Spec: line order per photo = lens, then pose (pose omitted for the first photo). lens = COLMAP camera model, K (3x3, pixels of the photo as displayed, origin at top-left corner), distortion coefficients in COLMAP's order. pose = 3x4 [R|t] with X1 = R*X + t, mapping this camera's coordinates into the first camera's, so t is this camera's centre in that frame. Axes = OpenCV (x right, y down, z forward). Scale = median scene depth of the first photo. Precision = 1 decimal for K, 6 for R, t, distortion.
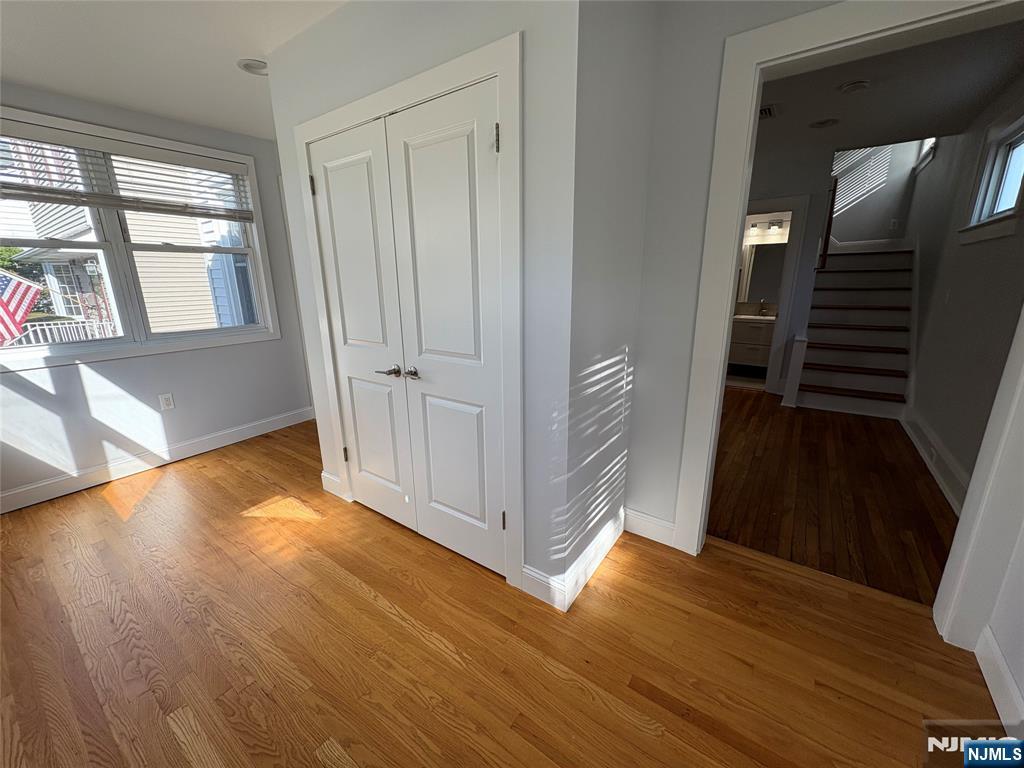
lens RADIAL K [[410.6, 0, 510.8], [0, 410.6, 381.7], [0, 0, 1]] dist [-0.000355, -0.000089]
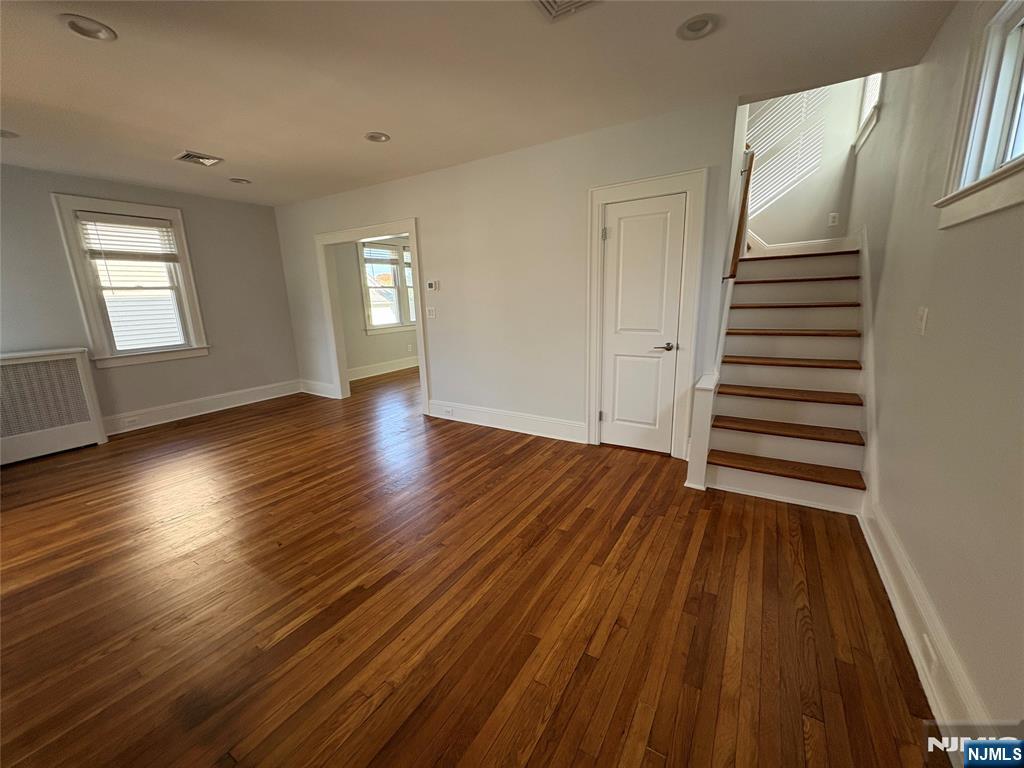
lens RADIAL K [[404.6, 0, 514.2], [0, 404.6, 381.5], [0, 0, 1]] dist [0.002454, 0.000551]
pose [[0.997601, -0.039054, 0.057150, 0.360810], [0.041109, 0.998533, -0.035236, -0.099184], [-0.055691, 0.037501, 0.997744, 0.367245]]
